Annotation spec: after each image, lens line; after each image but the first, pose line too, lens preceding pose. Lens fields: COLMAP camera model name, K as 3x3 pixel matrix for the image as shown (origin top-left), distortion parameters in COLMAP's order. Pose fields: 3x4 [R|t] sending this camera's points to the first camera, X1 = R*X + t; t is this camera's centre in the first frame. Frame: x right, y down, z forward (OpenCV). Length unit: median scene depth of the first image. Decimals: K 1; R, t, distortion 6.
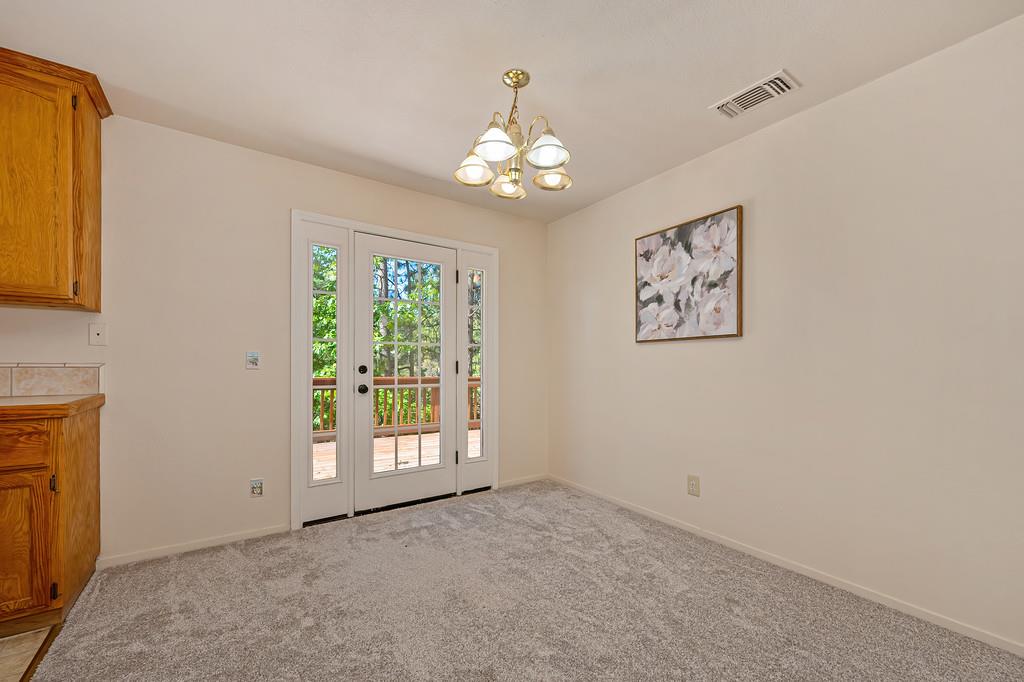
lens RADIAL K [[410.4, 0, 511.7], [0, 410.4, 363.3], [0, 0, 1]] dist [-0.003574, 0.000237]
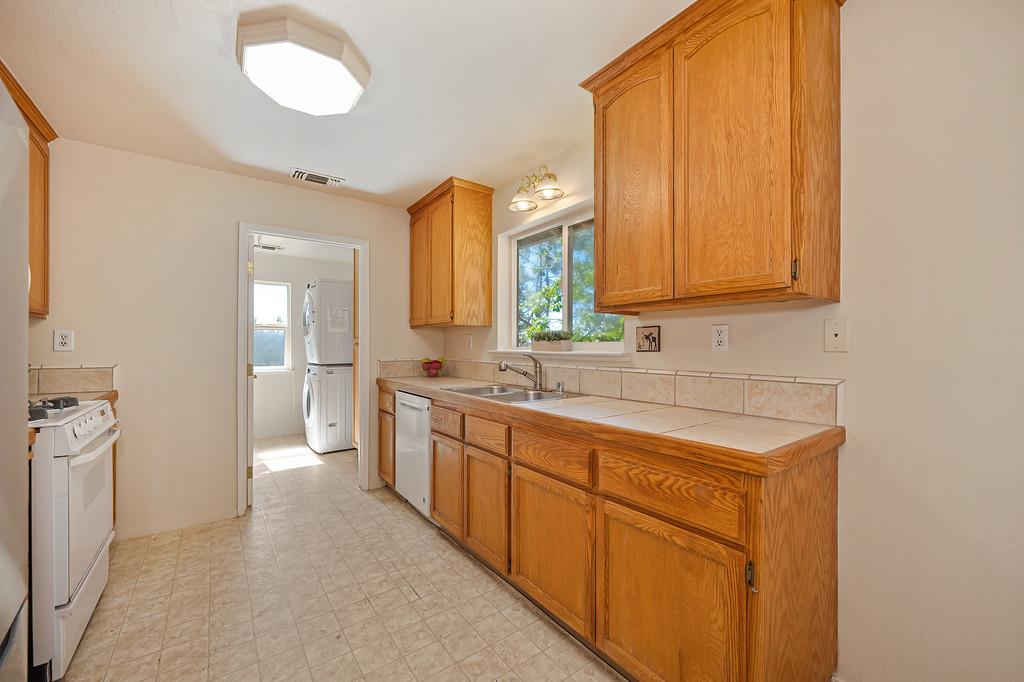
lens RADIAL K [[410.4, 0, 513.8], [0, 410.4, 346.0], [0, 0, 1]] dist [-0.003574, 0.000237]
pose [[0.029928, -0.000063, -0.999552, -0.320163], [-0.000424, 1.000000, -0.000075, -0.045995], [0.999552, 0.000427, 0.029928, 0.401596]]
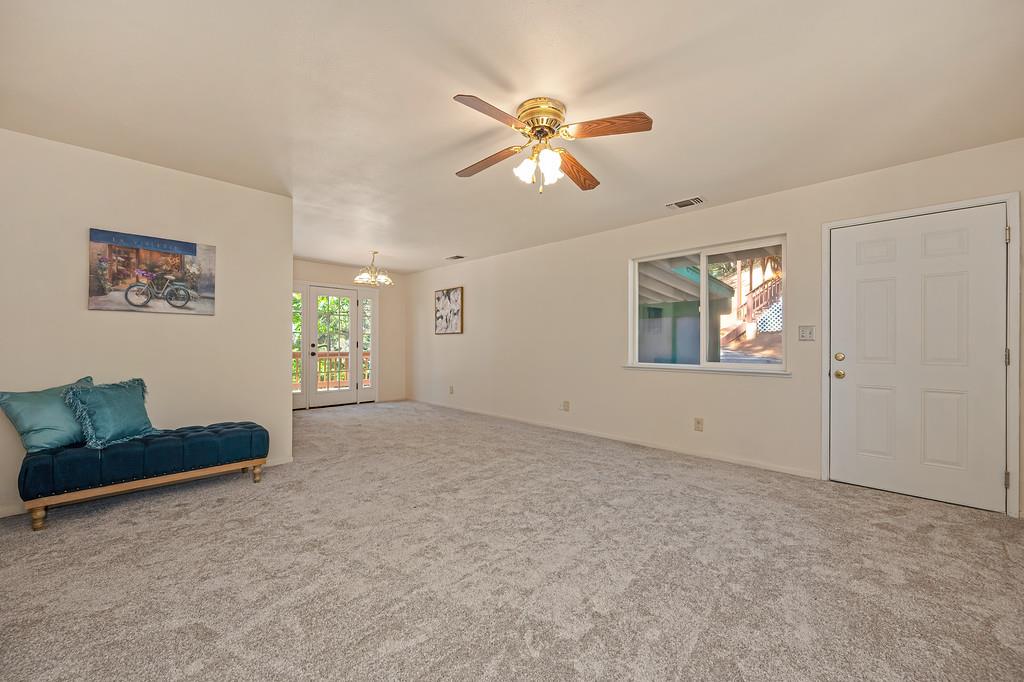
lens RADIAL K [[410.4, 0, 514.8], [0, 410.4, 339.9], [0, 0, 1]] dist [-0.003574, 0.000237]
pose [[0.980507, 0.003124, 0.196462, 0.342452], [-0.001720, 0.999972, -0.007315, -0.001159], [-0.196479, 0.006834, 0.980484, -1.728071]]
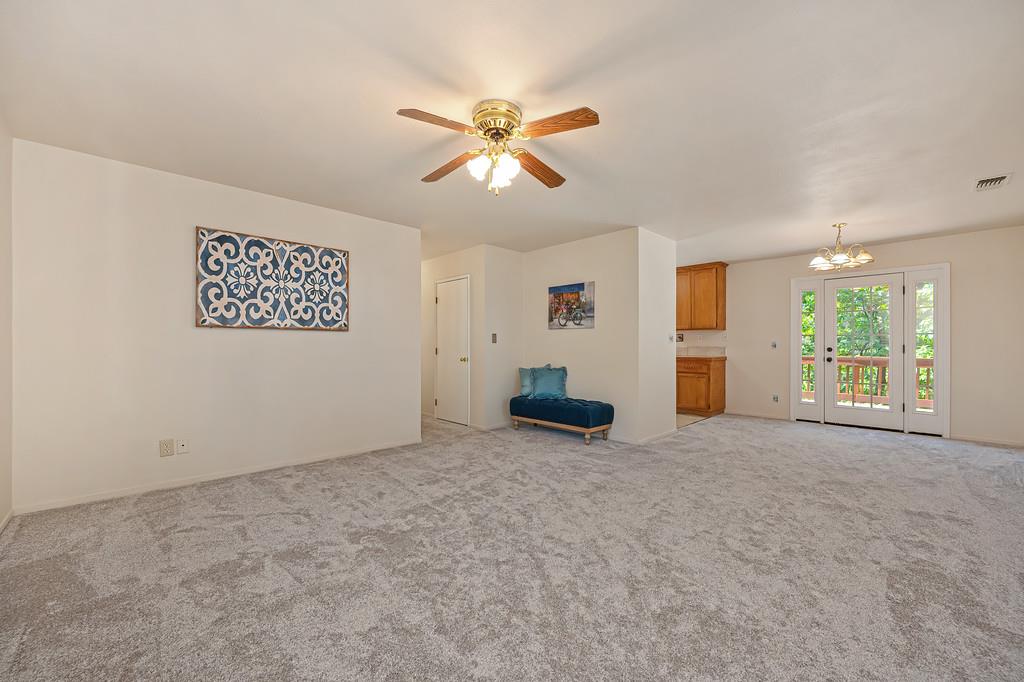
lens RADIAL K [[410.4, 0, 510.3], [0, 410.4, 348.5], [0, 0, 1]] dist [-0.003574, 0.000237]
pose [[0.157809, 0.007542, -0.987441, 1.554559], [-0.000421, 0.999971, 0.007570, -0.004364], [0.987470, -0.000779, 0.157807, -0.944184]]
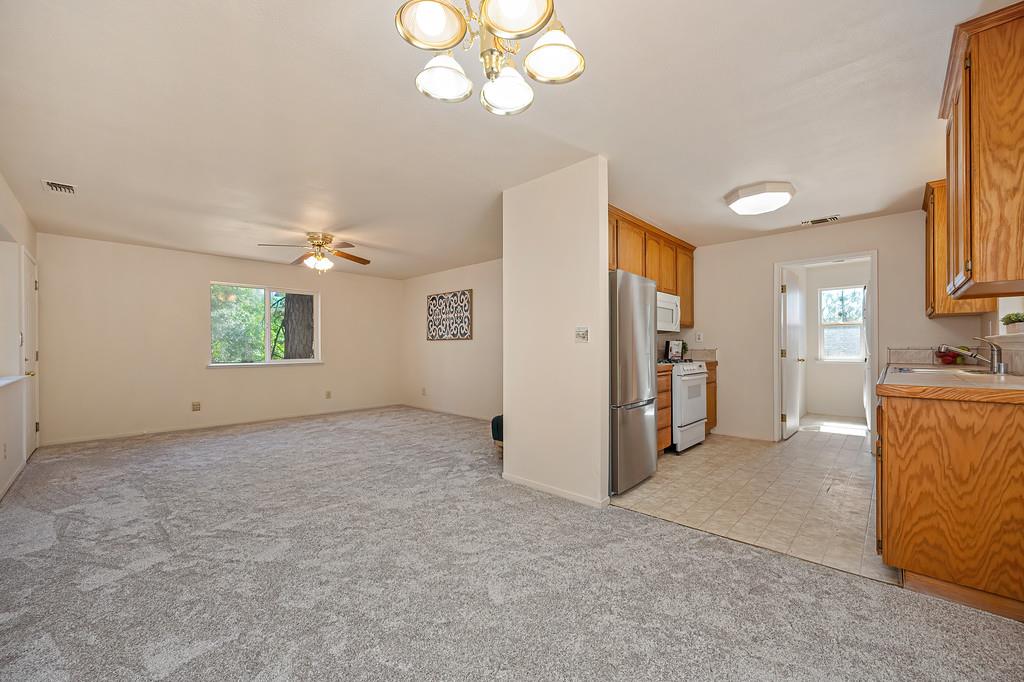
lens RADIAL K [[410.4, 0, 510.6], [0, 410.4, 348.9], [0, 0, 1]] dist [-0.003574, 0.000237]
pose [[-0.977198, 0.005016, -0.212272, 0.128119], [0.005090, 0.999987, 0.000199, 0.000564], [0.212270, -0.000886, -0.977211, 1.309156]]
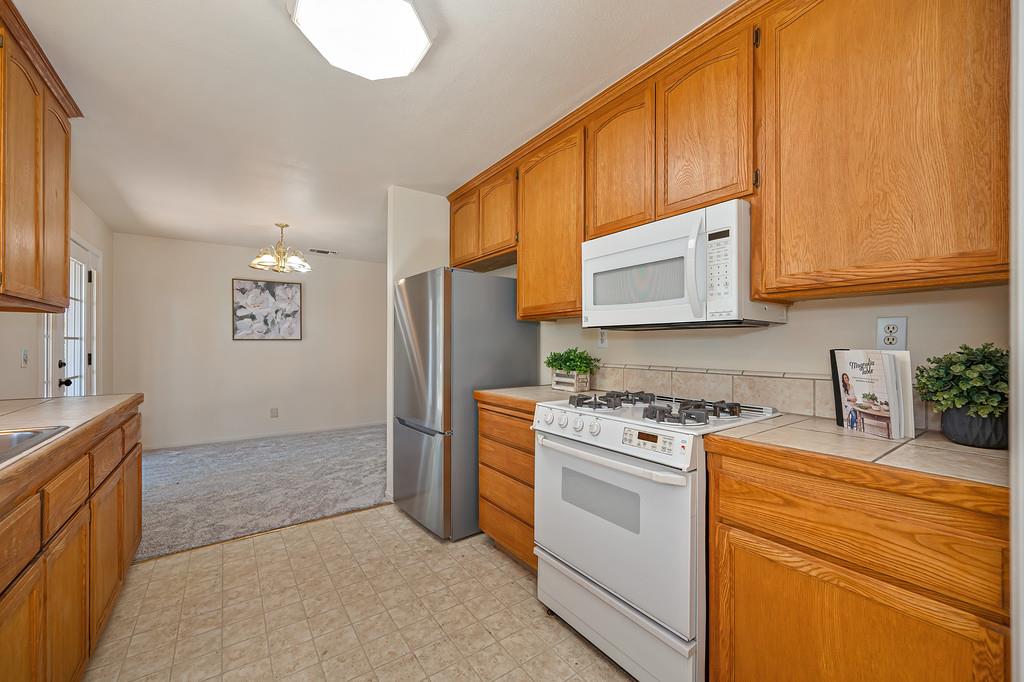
lens RADIAL K [[410.4, 0, 516.1], [0, 410.4, 345.5], [0, 0, 1]] dist [-0.003574, 0.000237]
pose [[-0.031554, 0.002889, 0.999498, -1.686979], [0.005649, 0.999980, -0.002712, -0.020831], [-0.999486, 0.005561, -0.031569, -0.128550]]
